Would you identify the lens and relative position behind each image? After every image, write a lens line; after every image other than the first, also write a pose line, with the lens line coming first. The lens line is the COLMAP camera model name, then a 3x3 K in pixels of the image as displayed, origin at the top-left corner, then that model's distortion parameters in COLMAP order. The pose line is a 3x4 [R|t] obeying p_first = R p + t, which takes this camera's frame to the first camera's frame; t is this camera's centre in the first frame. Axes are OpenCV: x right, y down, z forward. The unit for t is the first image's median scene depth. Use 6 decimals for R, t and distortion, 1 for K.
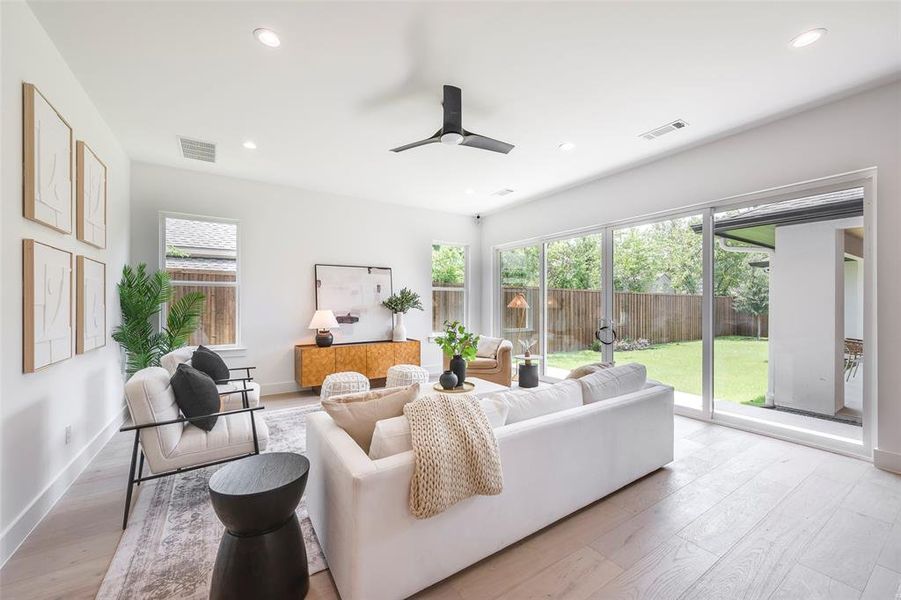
lens RADIAL K [[351.8, 0, 450.7], [0, 351.8, 300.5], [0, 0, 1]] dist [-0.000612, -0.000026]
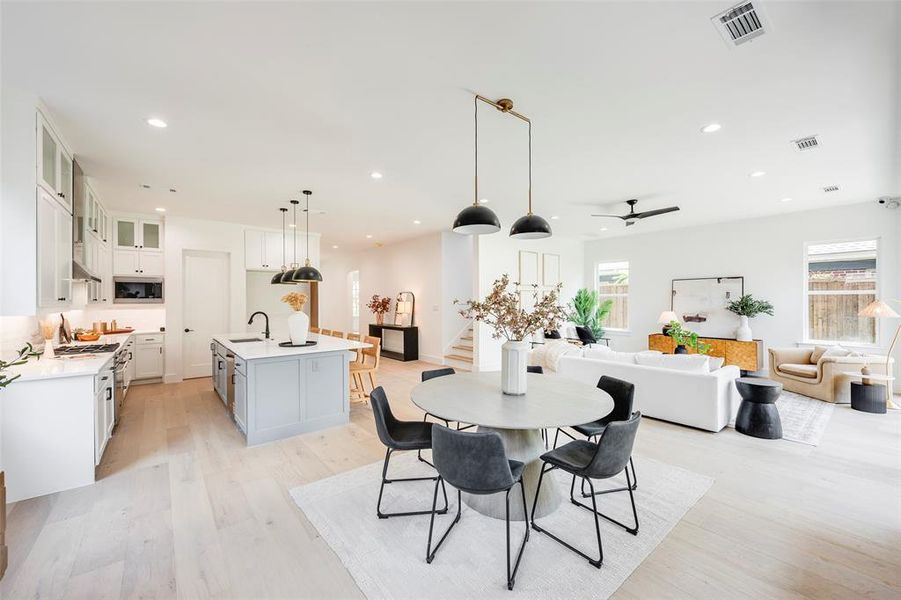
lens RADIAL K [[351.8, 0, 446.6], [0, 351.8, 301.6], [0, 0, 1]] dist [-0.000612, -0.000026]
pose [[0.103104, 0.002997, -0.994666, 0.937563], [0.004969, 0.999981, 0.003529, -0.021899], [0.994658, -0.005307, 0.103087, -0.081173]]
